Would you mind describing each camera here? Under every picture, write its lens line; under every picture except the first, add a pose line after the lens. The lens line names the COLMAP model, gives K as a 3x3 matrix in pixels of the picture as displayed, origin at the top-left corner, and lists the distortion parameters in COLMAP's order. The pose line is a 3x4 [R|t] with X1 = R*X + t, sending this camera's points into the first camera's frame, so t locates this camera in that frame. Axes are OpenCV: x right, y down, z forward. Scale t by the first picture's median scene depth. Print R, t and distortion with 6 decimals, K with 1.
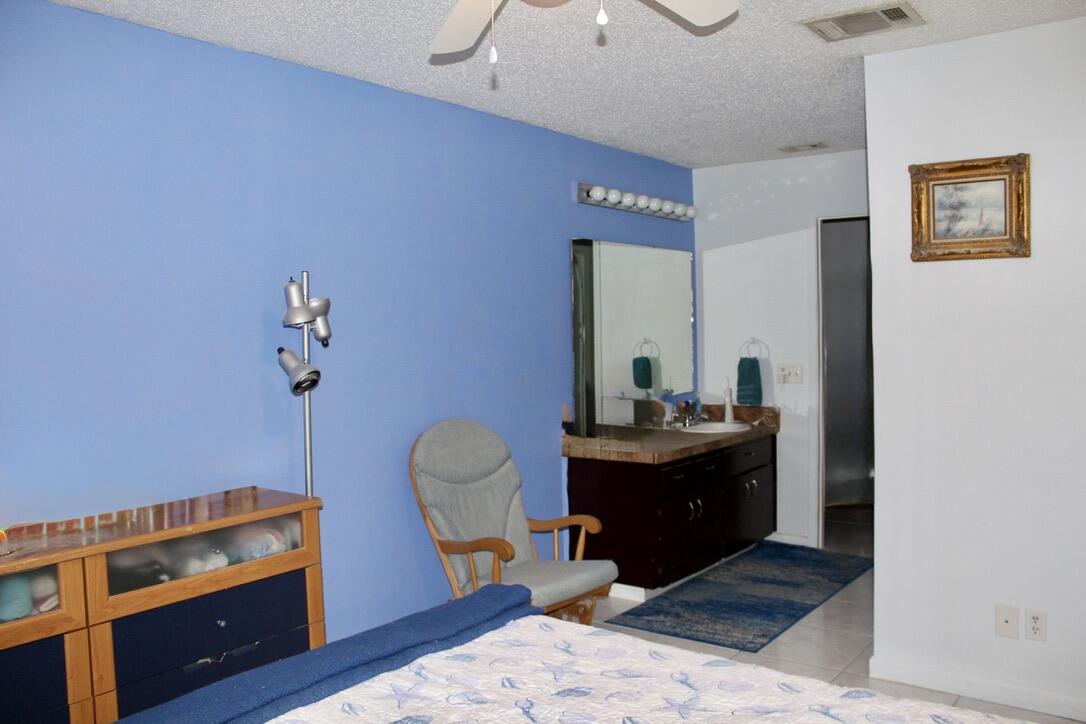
lens RADIAL K [[912.6, 0, 546.1], [0, 912.6, 362.3], [0, 0, 1]] dist [-0.156072, 0.141427]
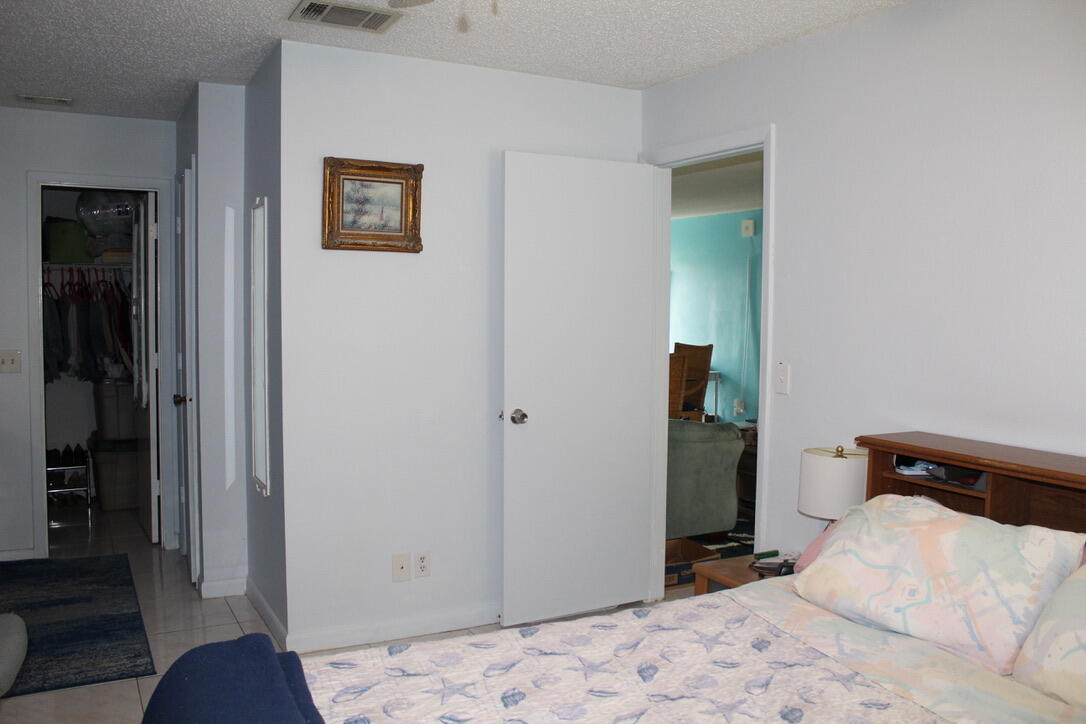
lens RADIAL K [[912.6, 0, 542.7], [0, 912.6, 357.7], [0, 0, 1]] dist [-0.156072, 0.141427]
pose [[0.418000, -0.030153, 0.907946, -0.455974], [0.015275, 0.999541, 0.026162, -0.008548], [-0.908319, 0.002933, 0.418269, 0.325501]]
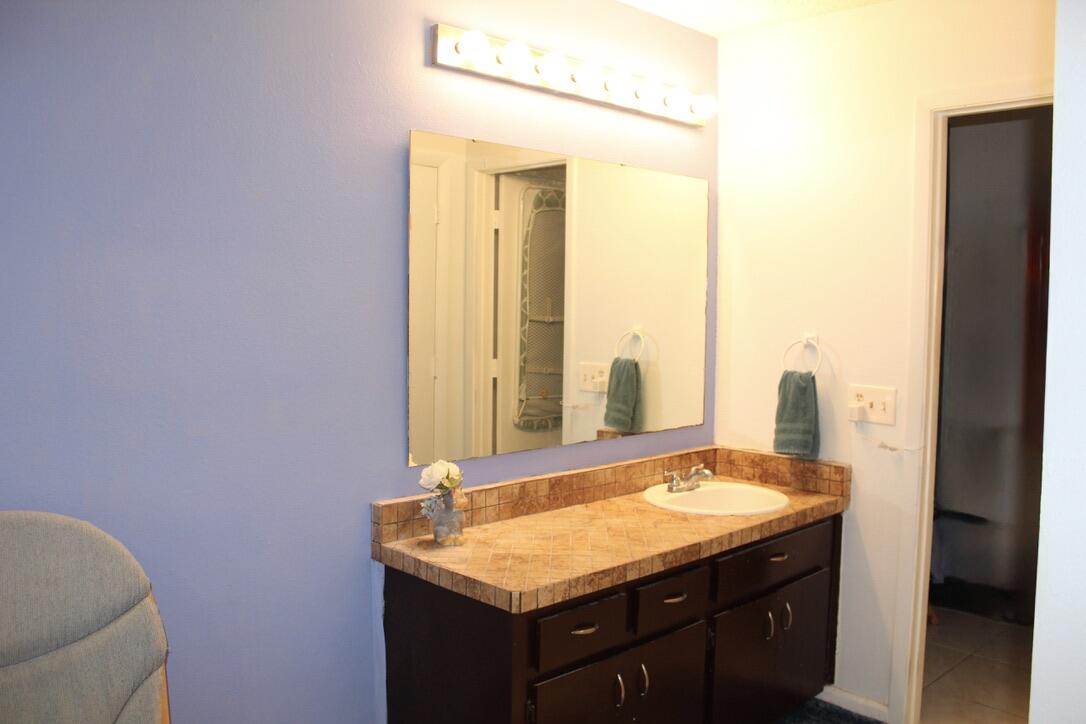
lens RADIAL K [[912.6, 0, 541.6], [0, 912.6, 369.8], [0, 0, 1]] dist [-0.156072, 0.141427]
pose [[0.986979, 0.036056, -0.156754, 0.269438], [-0.031365, 0.998986, 0.032301, -0.032850], [0.157760, -0.026964, 0.987109, 0.754498]]
